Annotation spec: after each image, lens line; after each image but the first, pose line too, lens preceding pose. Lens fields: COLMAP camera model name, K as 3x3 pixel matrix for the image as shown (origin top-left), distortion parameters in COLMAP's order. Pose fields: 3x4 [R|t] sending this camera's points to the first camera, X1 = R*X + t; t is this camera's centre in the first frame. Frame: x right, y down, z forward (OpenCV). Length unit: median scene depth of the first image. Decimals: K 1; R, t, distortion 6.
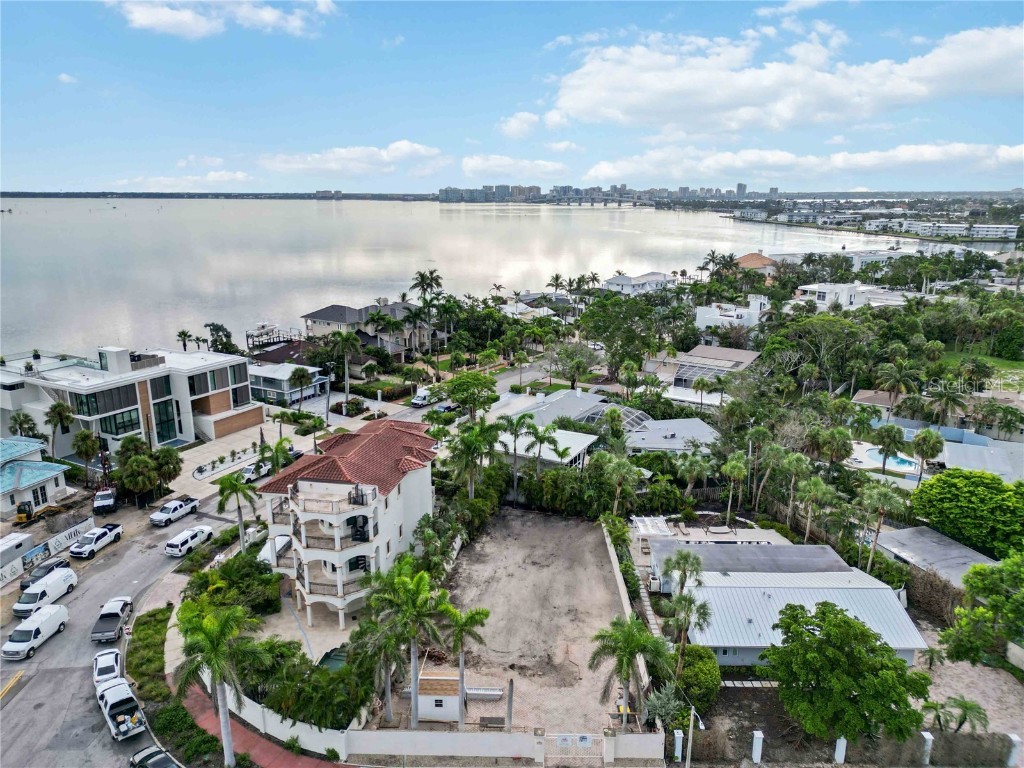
lens RADIAL K [[712.7, 0, 508.0], [0, 712.7, 380.2], [0, 0, 1]] dist [0.073916, -0.063921]
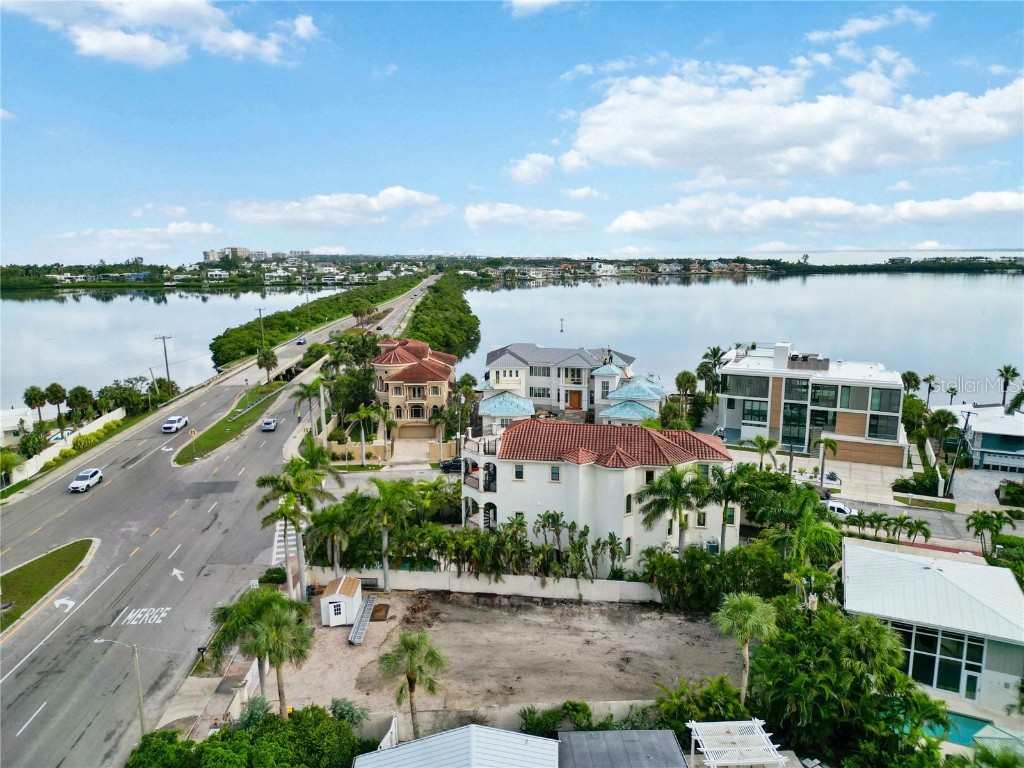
lens RADIAL K [[712.7, 0, 509.9], [0, 712.7, 382.8], [0, 0, 1]] dist [0.073916, -0.063921]
pose [[0.056733, 0.180226, -0.981988, 0.442615], [-0.247785, 0.955340, 0.161020, -0.057469], [0.967153, 0.234187, 0.098857, 0.500380]]
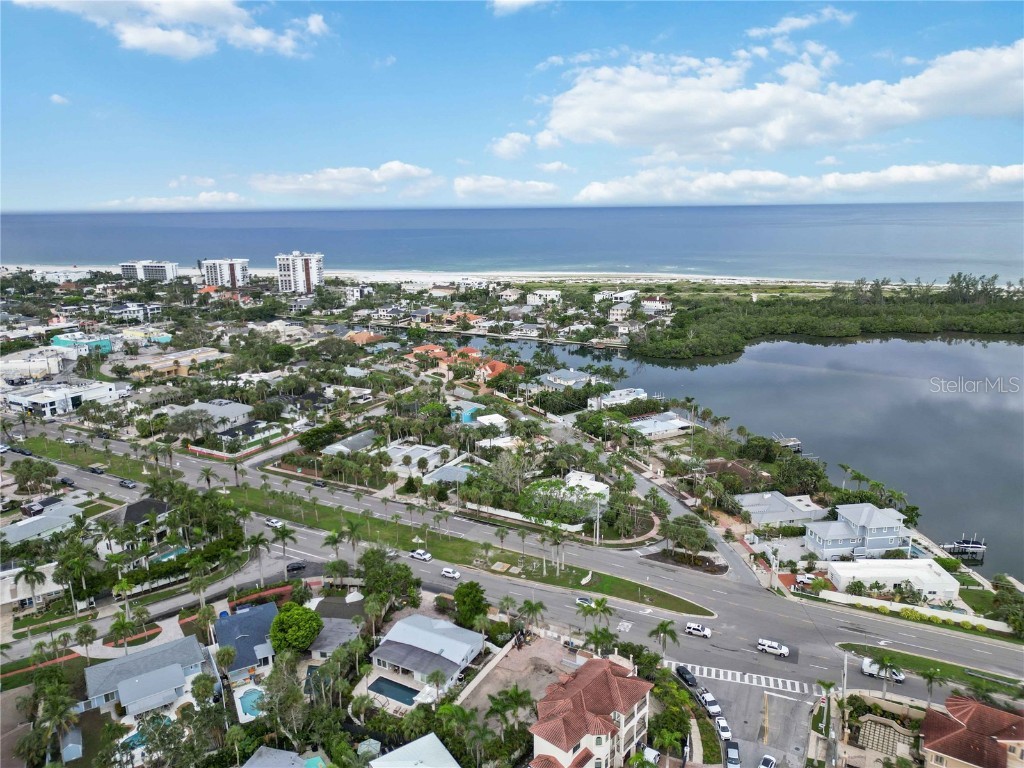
lens RADIAL K [[712.7, 0, 510.4], [0, 712.7, 381.0], [0, 0, 1]] dist [0.073916, -0.063921]
pose [[-0.878660, -0.103979, 0.465988, -0.460674], [0.132329, 0.884726, 0.446933, -0.797860], [-0.458743, 0.454366, -0.763614, 1.268608]]
